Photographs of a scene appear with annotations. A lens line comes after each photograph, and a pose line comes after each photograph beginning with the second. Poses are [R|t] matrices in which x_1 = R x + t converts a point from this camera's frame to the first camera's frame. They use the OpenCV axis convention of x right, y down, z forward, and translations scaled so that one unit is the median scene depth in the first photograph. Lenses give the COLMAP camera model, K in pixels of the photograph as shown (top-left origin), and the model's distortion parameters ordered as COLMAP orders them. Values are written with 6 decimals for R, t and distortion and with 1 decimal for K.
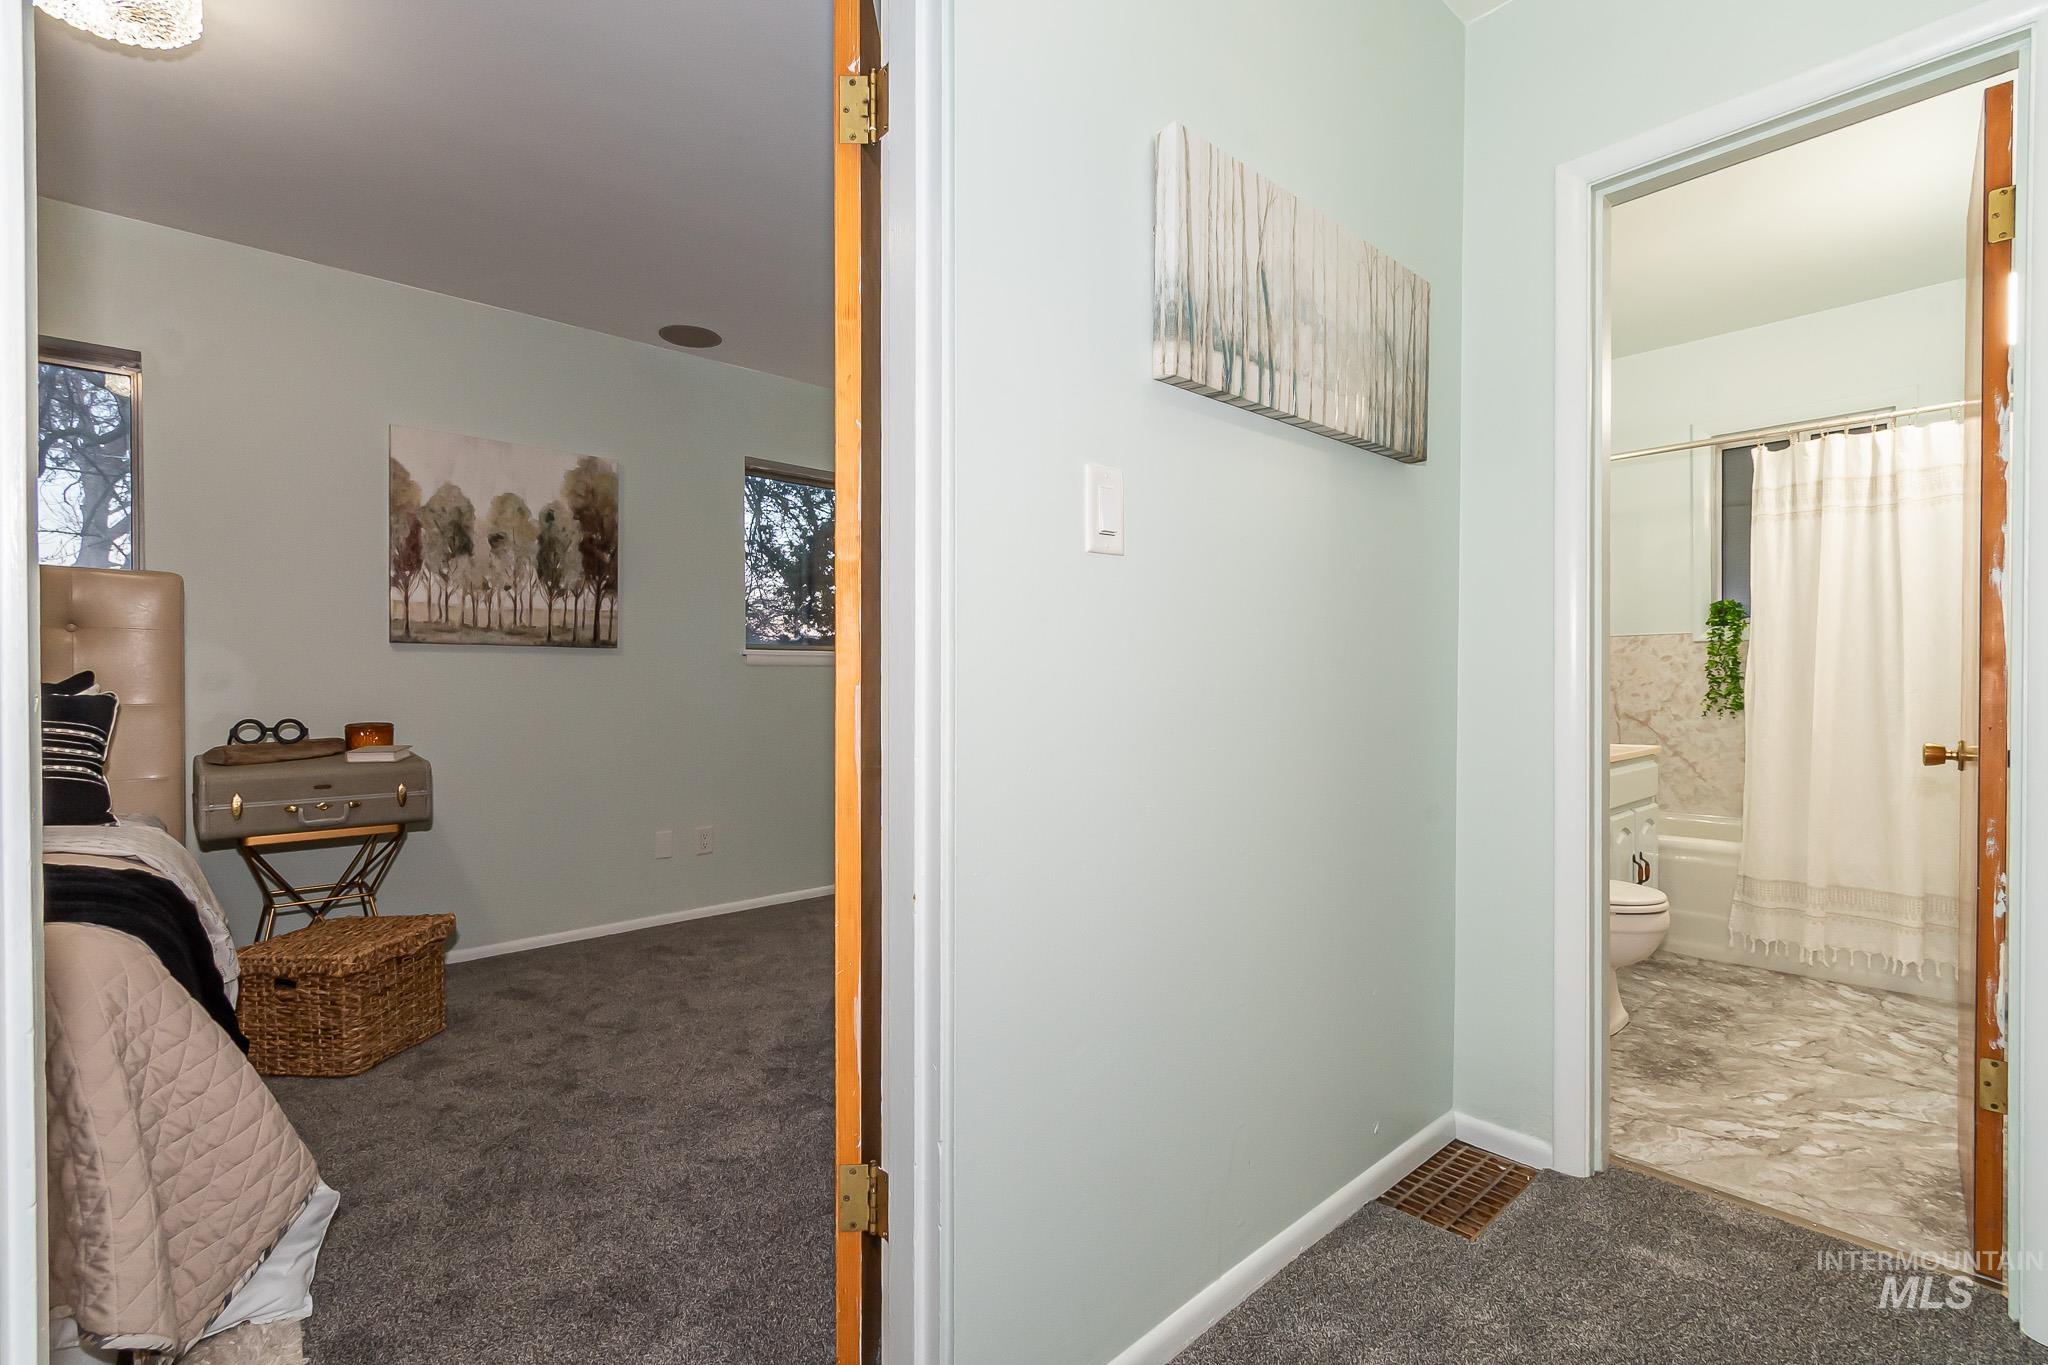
lens RADIAL K [[912.9, 0, 1026.5], [0, 912.9, 680.5], [0, 0, 1]] dist [-0.002130, -0.001335]
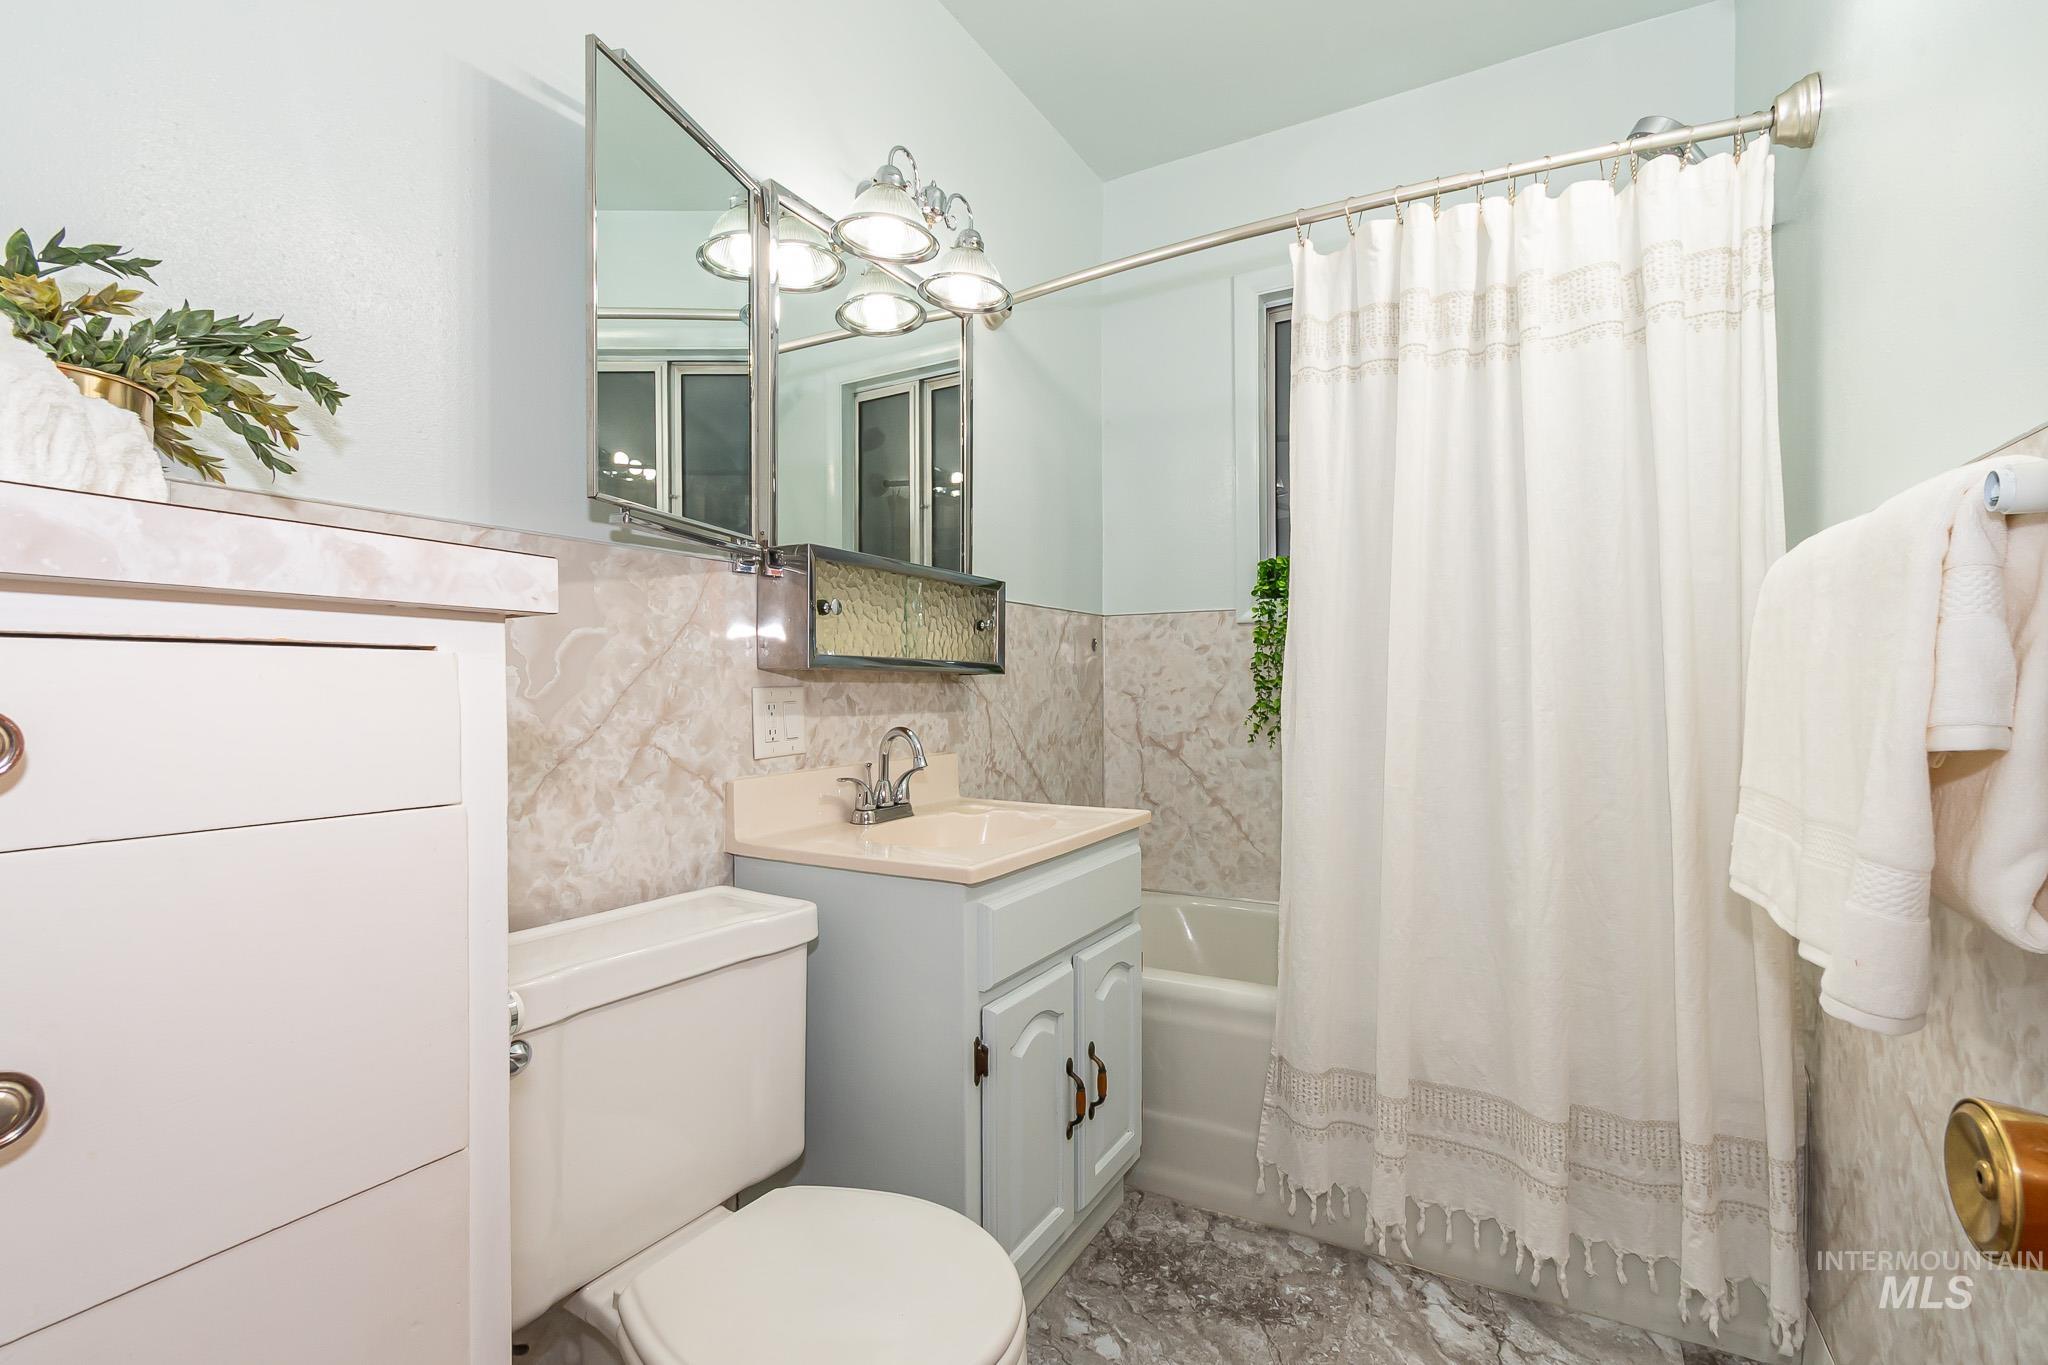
lens RADIAL K [[912.9, 0, 1030.6], [0, 912.9, 681.3], [0, 0, 1]] dist [-0.002130, -0.001335]
pose [[0.949808, -0.001286, 0.312830, 0.497599], [0.002172, 0.999995, -0.002484, -0.001652], [-0.312825, 0.003039, 0.949806, 0.556761]]
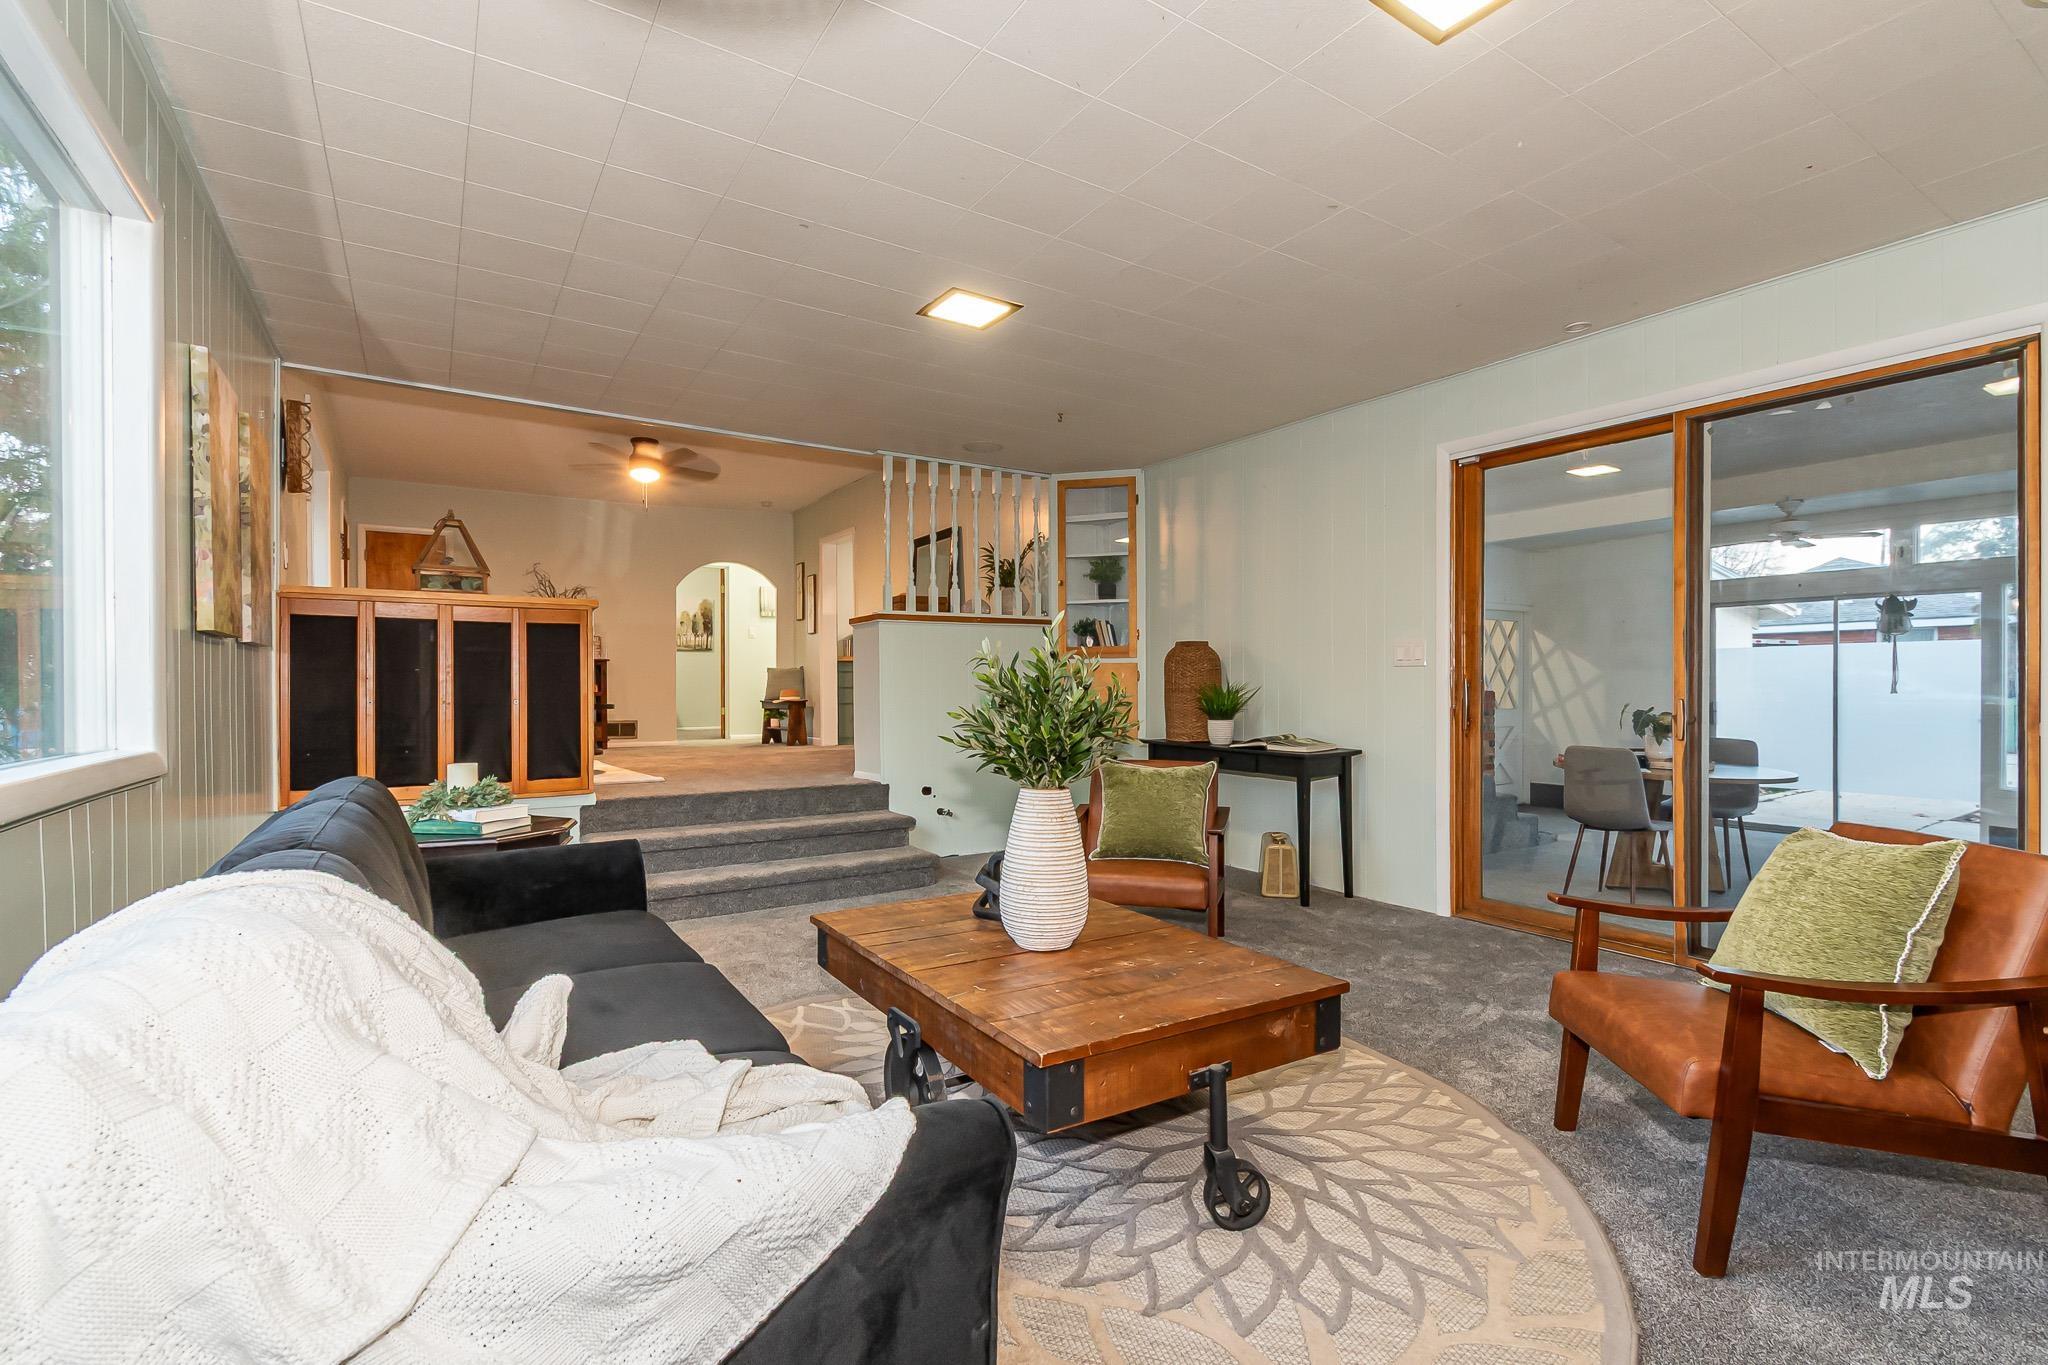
lens RADIAL K [[912.9, 0, 1029.6], [0, 912.9, 687.1], [0, 0, 1]] dist [-0.002130, -0.001335]
pose [[0.989338, -0.003392, -0.145596, 2.417043], [0.003152, 0.999993, -0.001877, 0.216321], [0.145602, 0.001398, 0.989342, -4.384910]]
